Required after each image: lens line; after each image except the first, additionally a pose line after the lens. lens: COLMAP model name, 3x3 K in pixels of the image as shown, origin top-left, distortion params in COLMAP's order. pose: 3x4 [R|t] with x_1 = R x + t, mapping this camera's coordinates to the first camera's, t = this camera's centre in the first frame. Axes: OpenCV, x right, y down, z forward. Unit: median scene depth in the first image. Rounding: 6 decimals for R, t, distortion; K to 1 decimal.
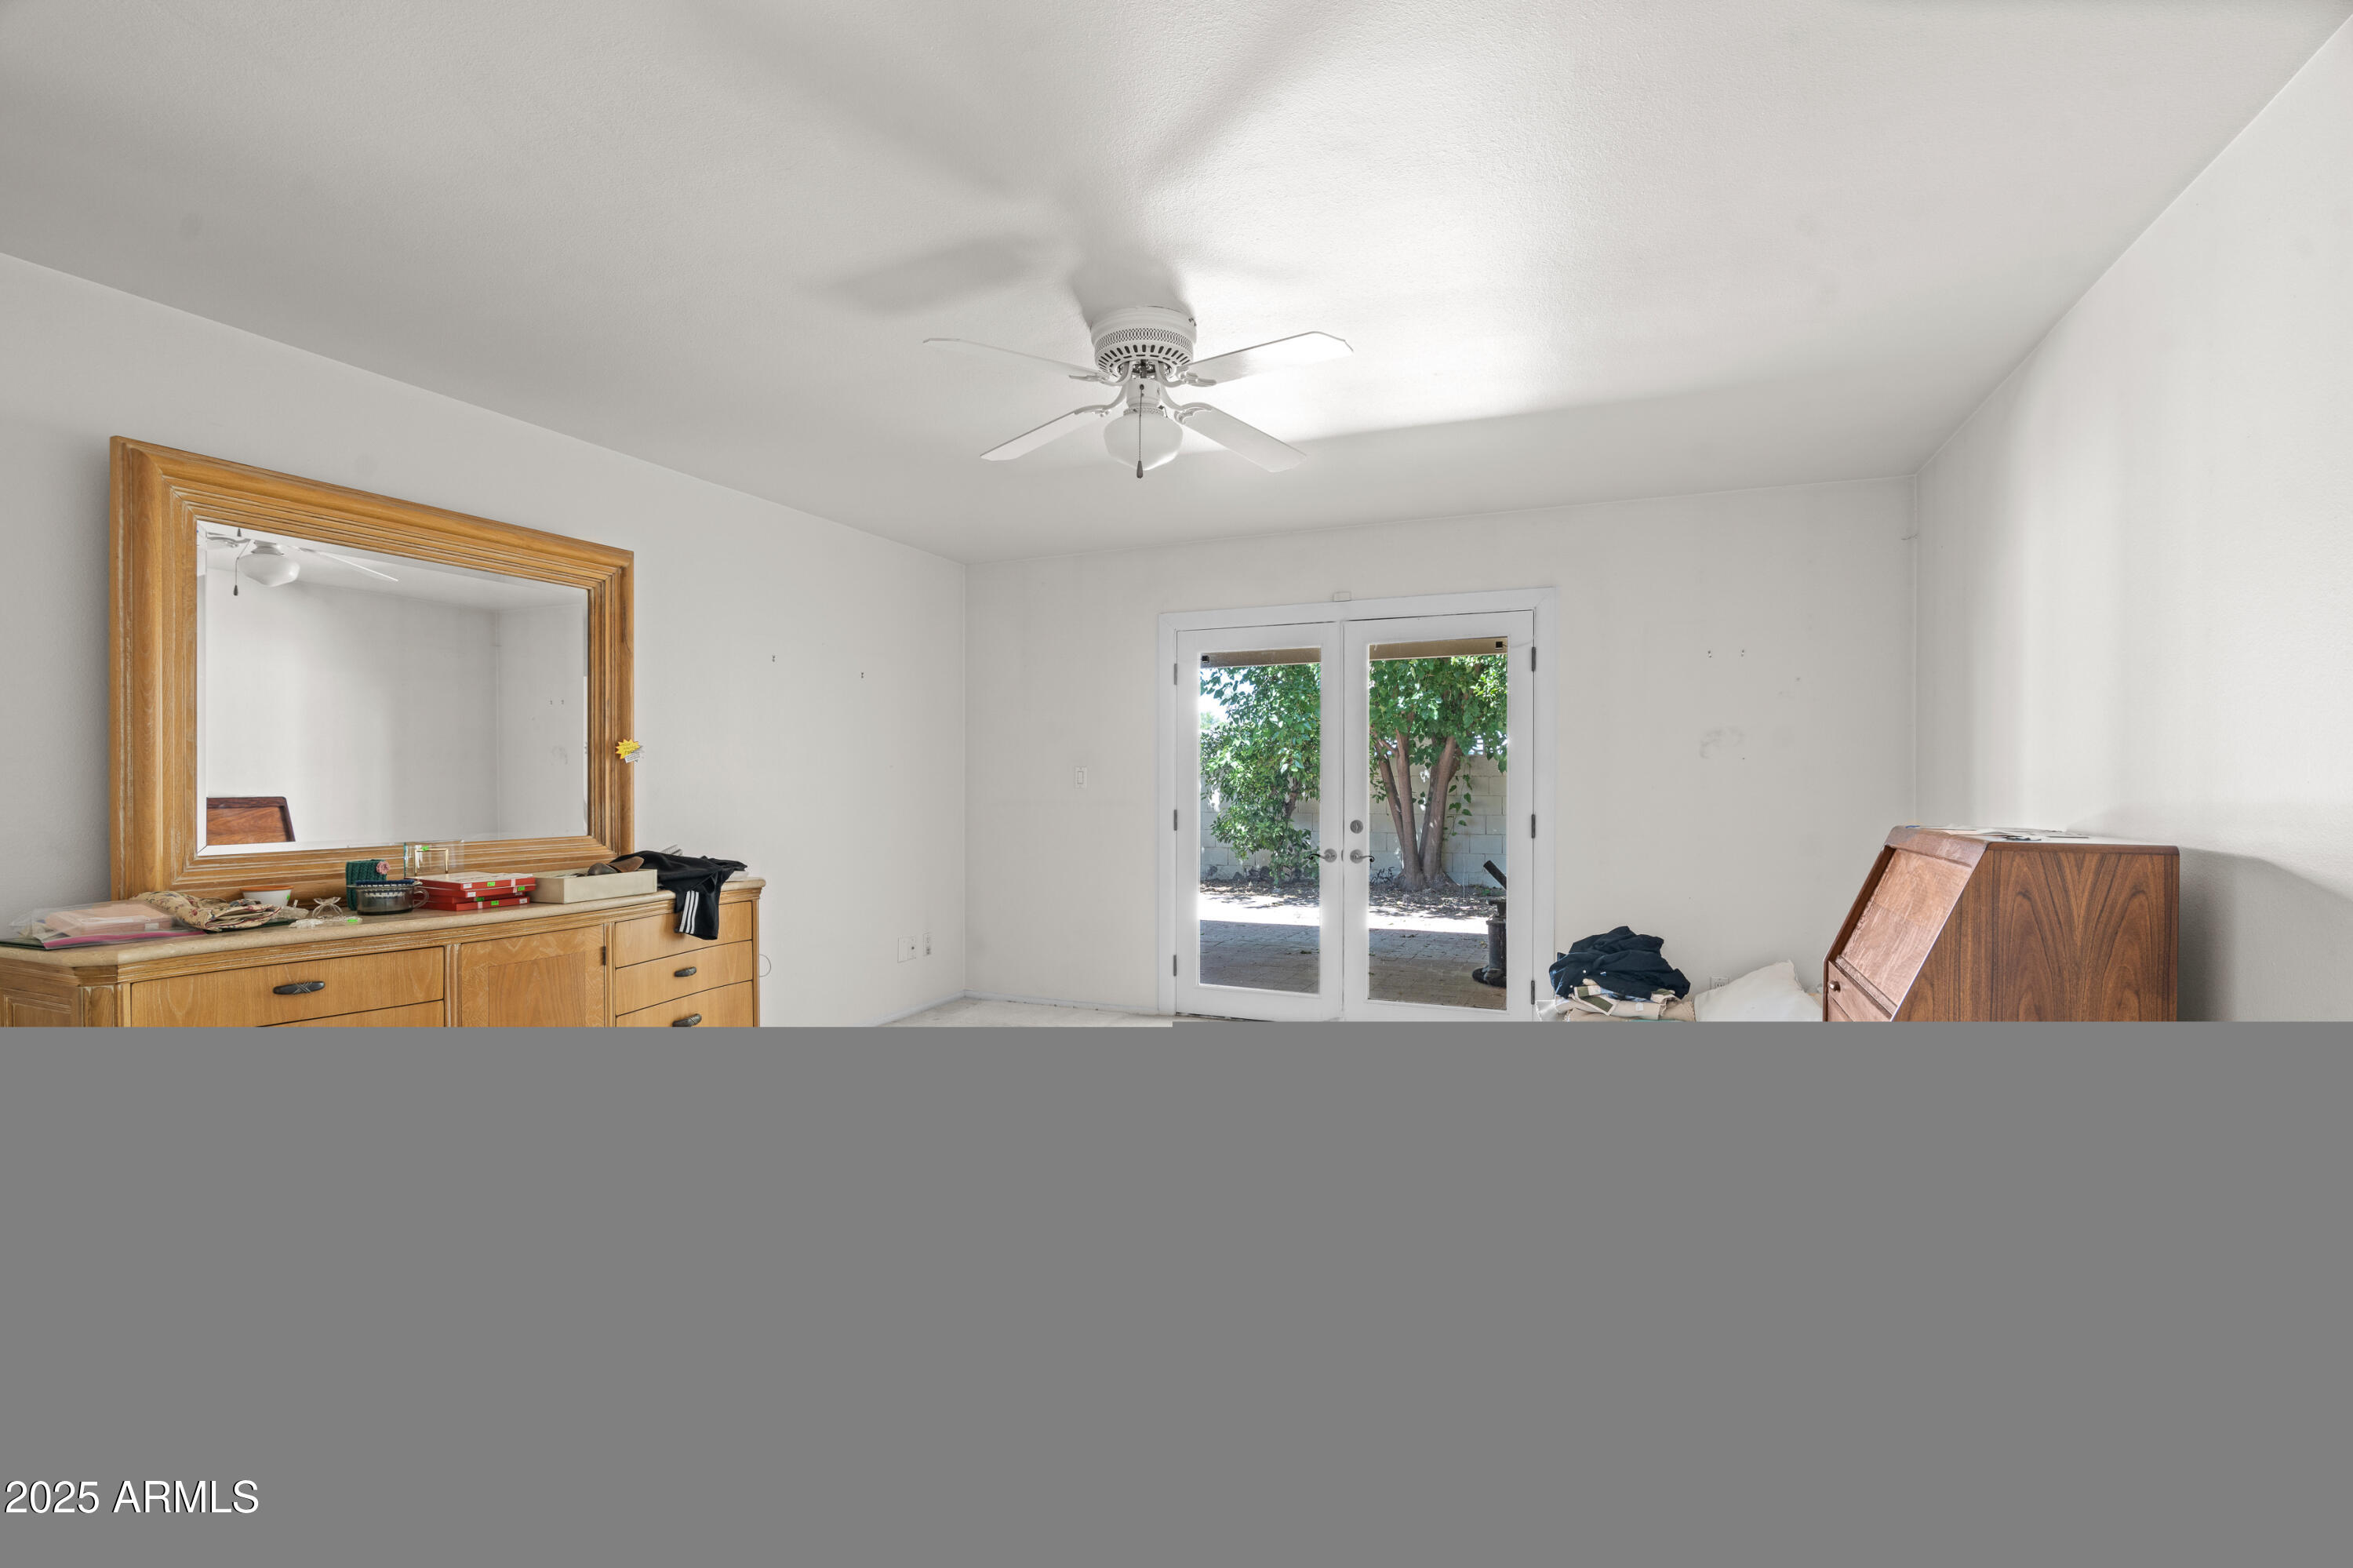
lens RADIAL K [[1064.8, 0, 1170.8], [0, 1064.8, 784.8], [0, 0, 1]] dist [-0.012609, 0.003215]
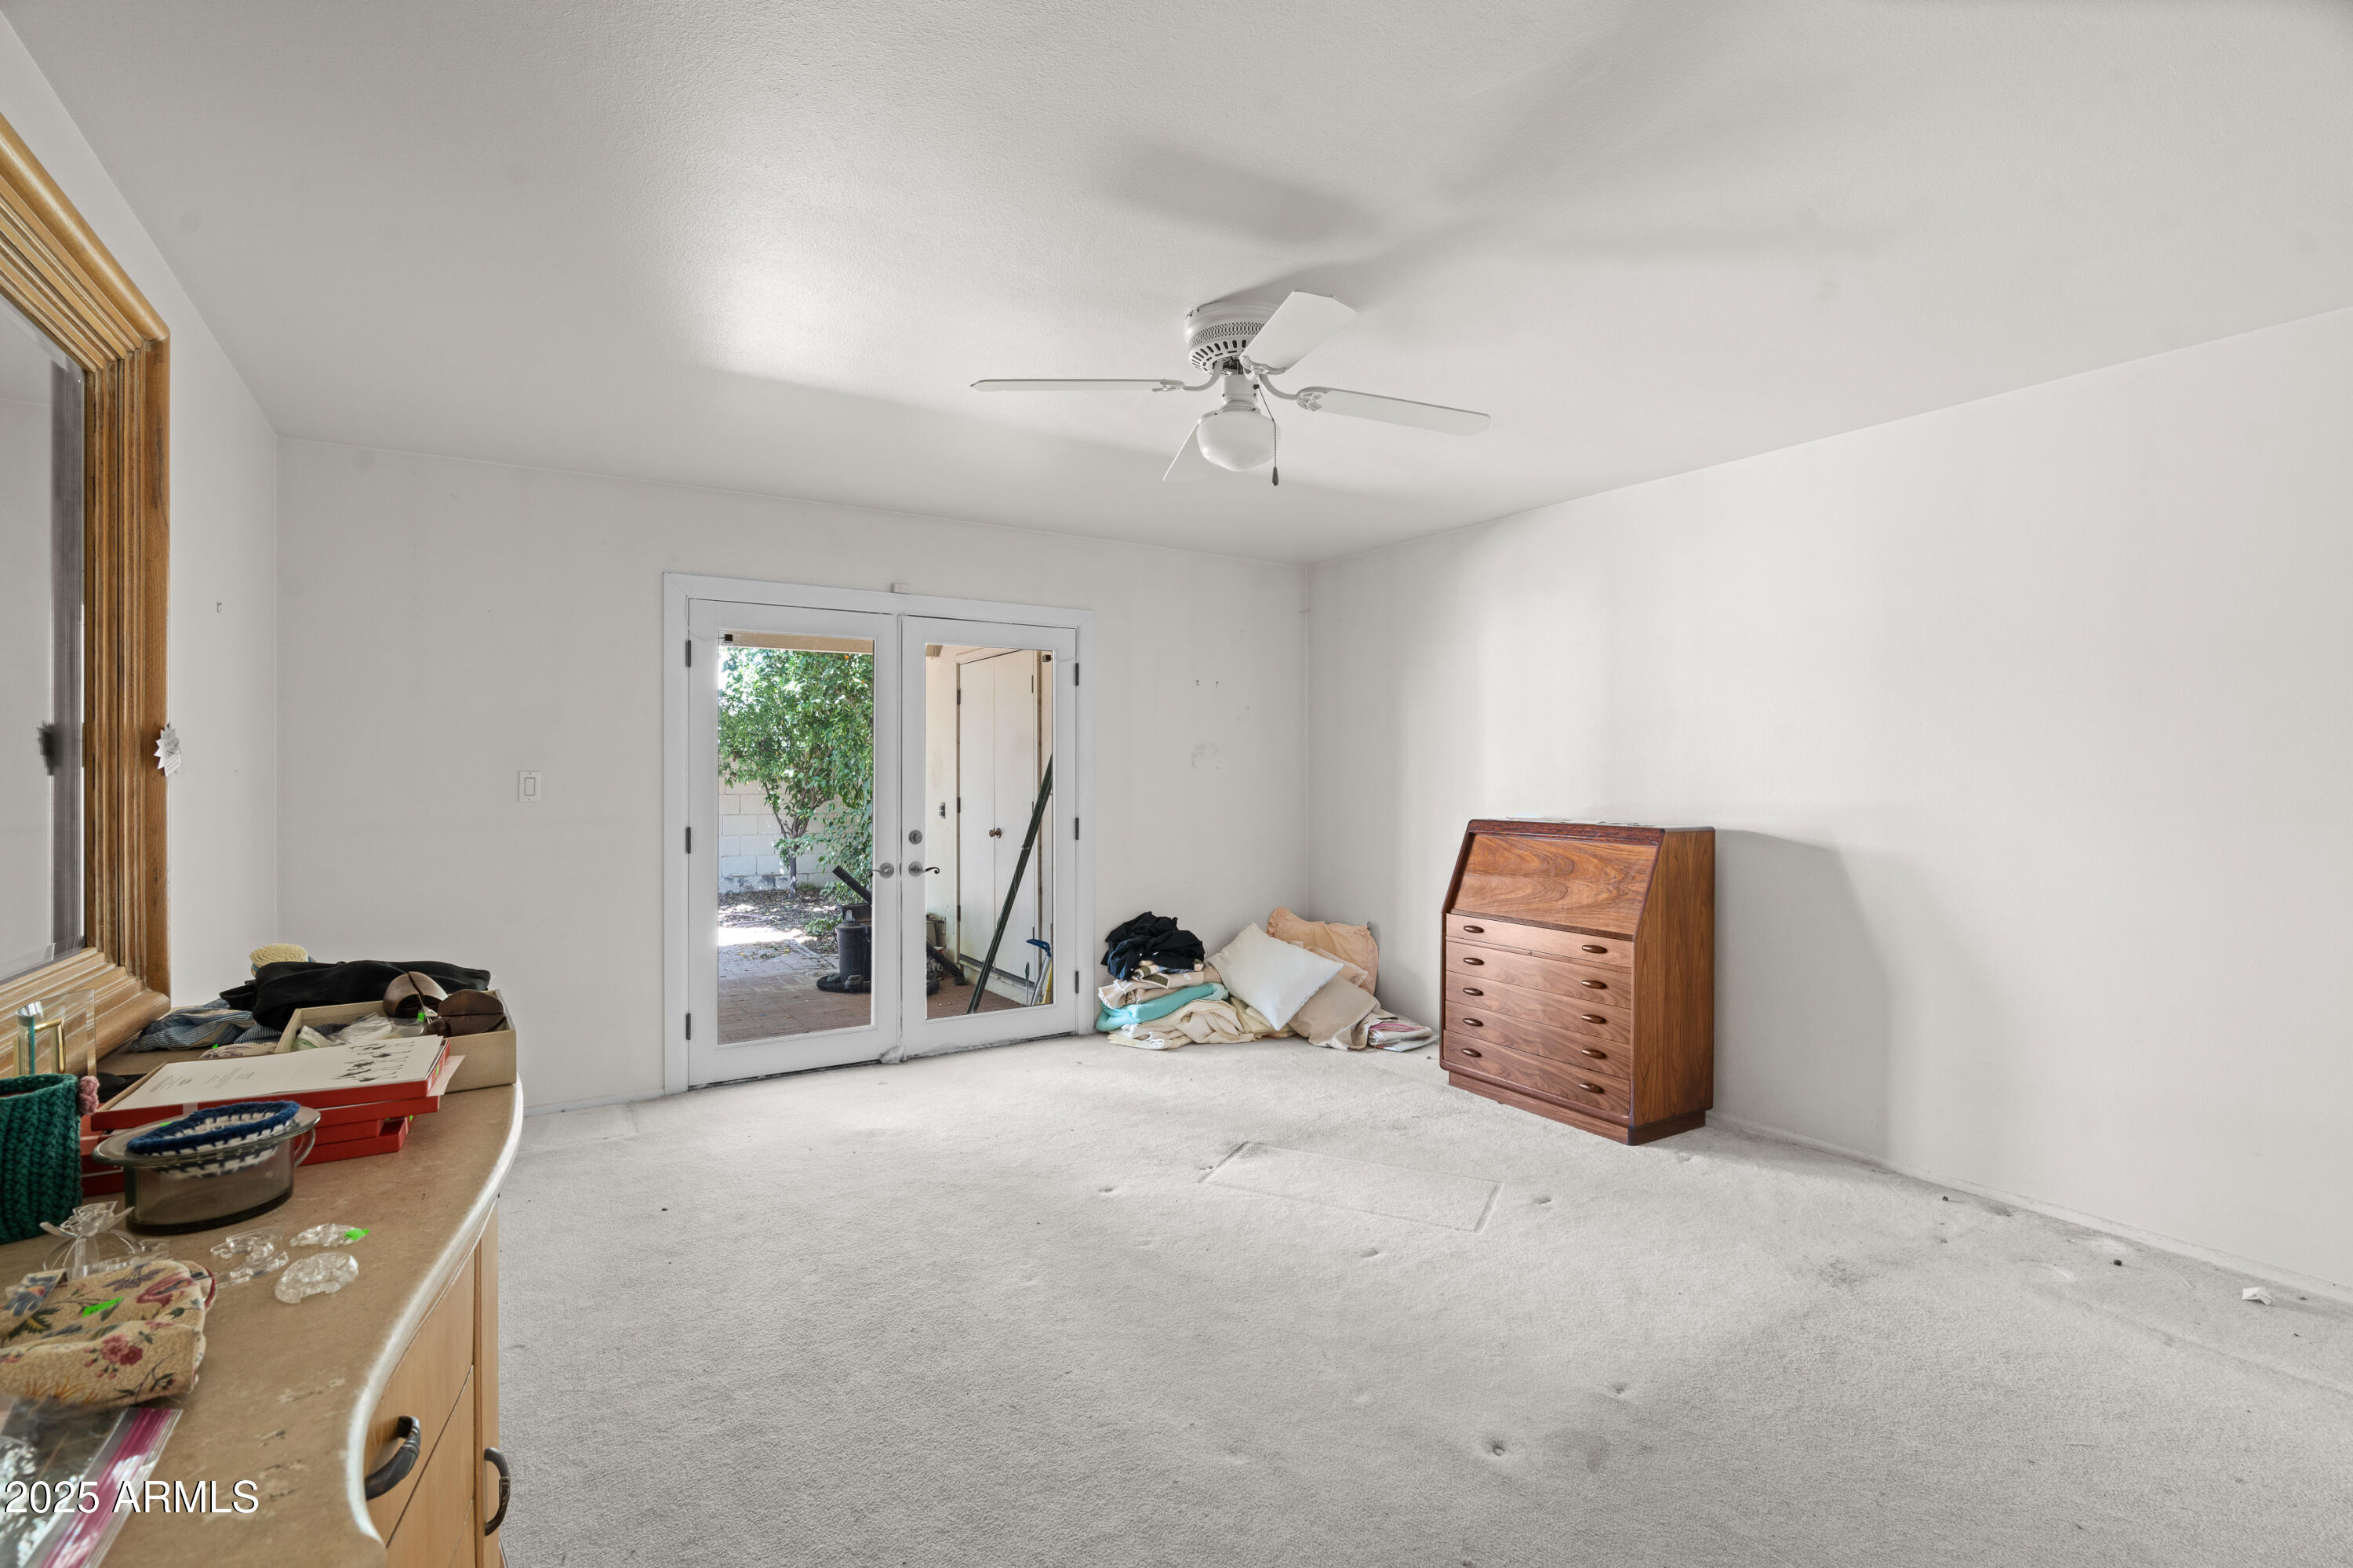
lens RADIAL K [[1064.8, 0, 1163.9], [0, 1064.8, 772.8], [0, 0, 1]] dist [-0.012609, 0.003215]
pose [[0.566574, -0.000397, 0.824011, -0.503368], [0.002335, 0.999997, -0.001124, -0.016443], [-0.824007, 0.002561, 0.566573, 0.312395]]
